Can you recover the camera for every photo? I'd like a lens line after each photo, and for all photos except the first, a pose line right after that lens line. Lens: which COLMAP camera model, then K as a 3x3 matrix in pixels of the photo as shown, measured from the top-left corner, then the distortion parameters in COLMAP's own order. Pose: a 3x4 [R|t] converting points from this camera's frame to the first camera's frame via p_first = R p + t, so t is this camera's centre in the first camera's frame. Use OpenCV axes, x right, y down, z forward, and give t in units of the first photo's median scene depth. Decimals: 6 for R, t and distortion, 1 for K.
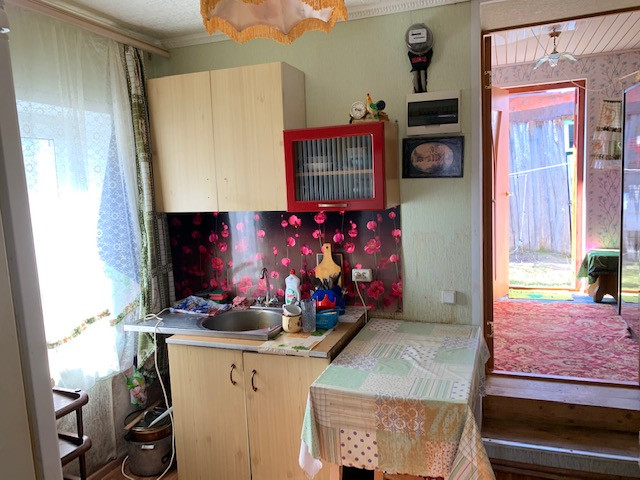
lens RADIAL K [[489.8, 0, 316.9], [0, 489.8, 237.3], [0, 0, 1]] dist [0.011414, -0.003304]
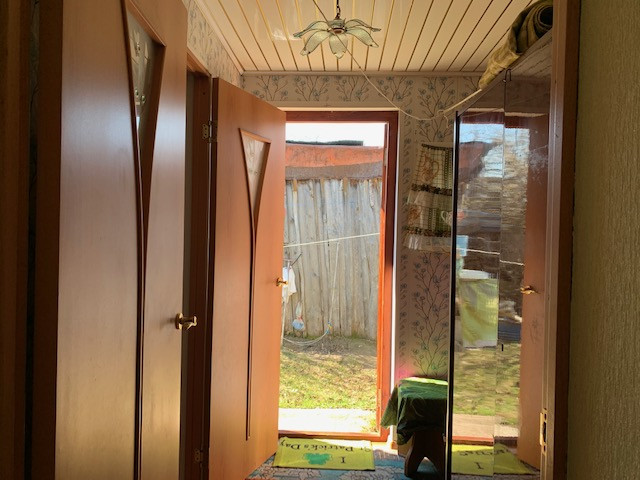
lens RADIAL K [[484.8, 0, 310.5], [0, 484.8, 236.7], [0, 0, 1]] dist [0.079037, -0.133358]
pose [[0.953446, 0.068194, 0.293752, 0.255097], [-0.036503, 0.993032, -0.112052, -0.078829], [-0.299346, 0.096113, 0.949291, 0.434653]]
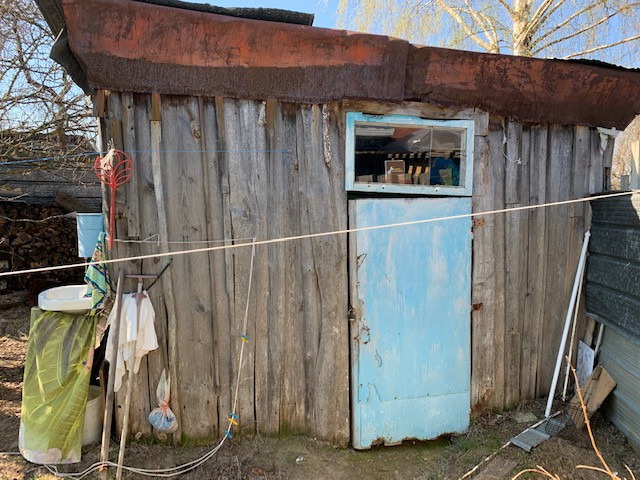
lens RADIAL K [[471.3, 0, 320.0], [0, 471.3, 240.0], [0, 0, 1]] dist [0.065632, -0.124838]
pose [[0.844309, 0.069731, 0.531301, 0.488282], [-0.018557, 0.994707, -0.101063, -0.159531], [-0.535536, 0.075469, 0.841134, 1.181308]]
